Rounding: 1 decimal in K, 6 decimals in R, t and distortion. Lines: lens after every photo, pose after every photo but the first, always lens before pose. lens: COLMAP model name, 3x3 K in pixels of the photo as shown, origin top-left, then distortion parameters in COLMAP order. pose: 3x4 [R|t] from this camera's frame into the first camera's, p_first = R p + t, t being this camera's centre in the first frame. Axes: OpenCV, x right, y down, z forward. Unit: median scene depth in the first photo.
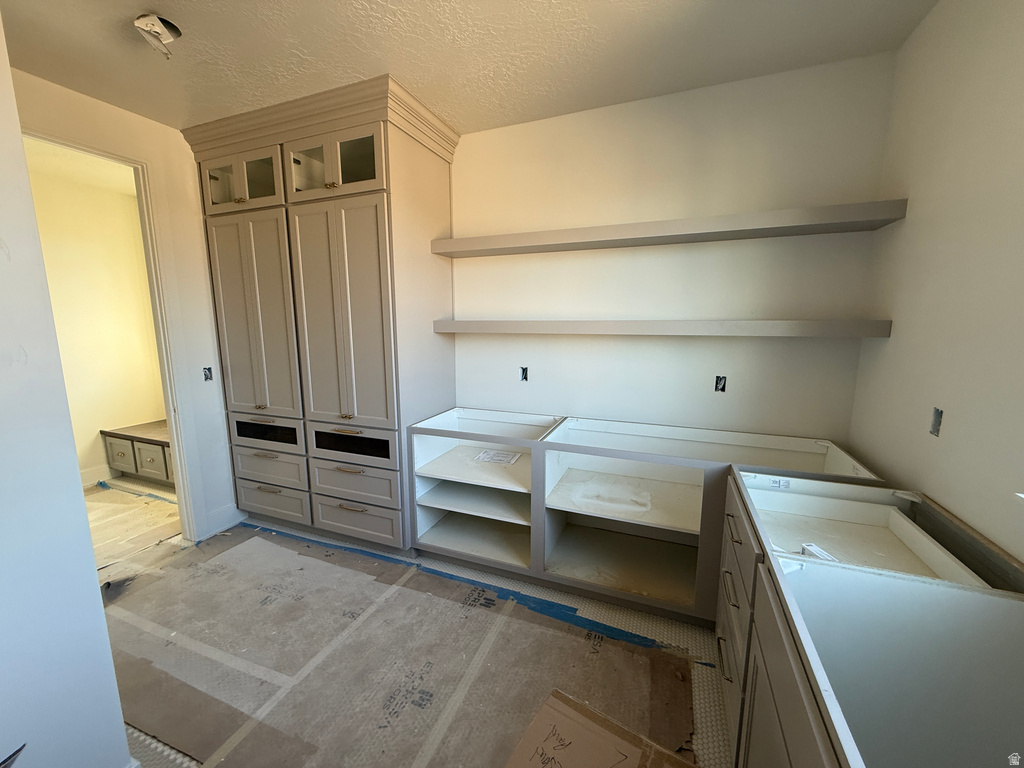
lens RADIAL K [[407.7, 0, 511.7], [0, 407.7, 382.8], [0, 0, 1]] dist [0.000775, 0.000299]
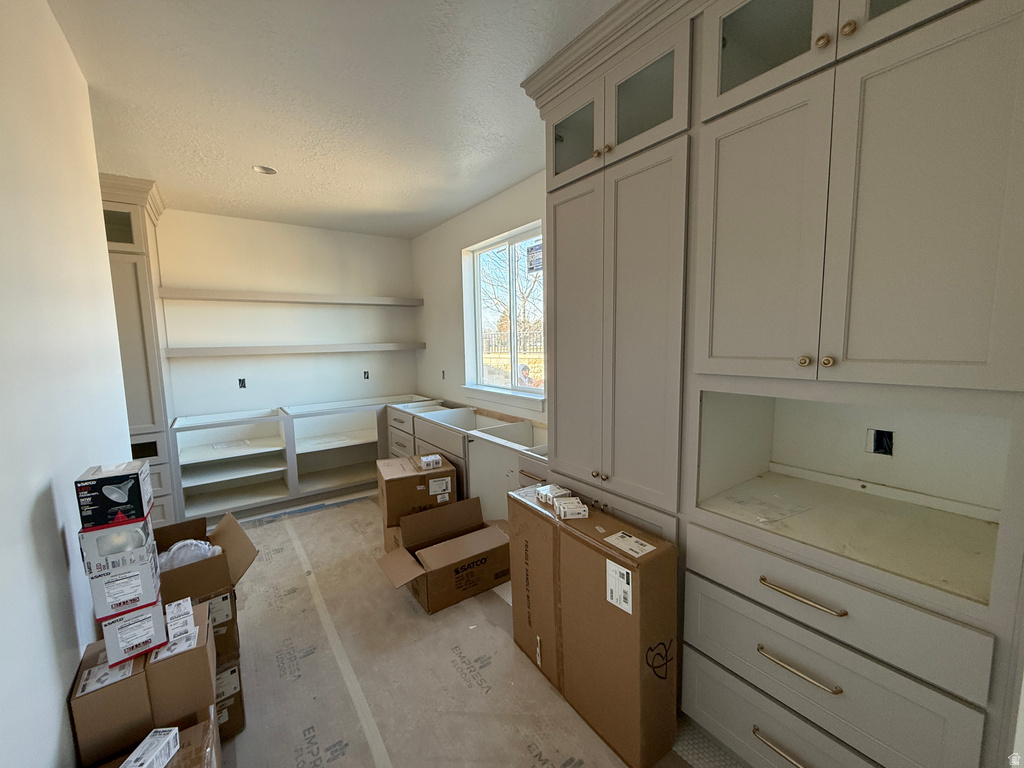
lens RADIAL K [[407.7, 0, 510.7], [0, 407.7, 383.9], [0, 0, 1]] dist [0.000775, 0.000299]
pose [[0.530732, -0.100366, 0.841576, -0.845421], [0.145932, 0.988955, 0.025912, 0.101737], [-0.834881, 0.109061, 0.539517, -0.705312]]
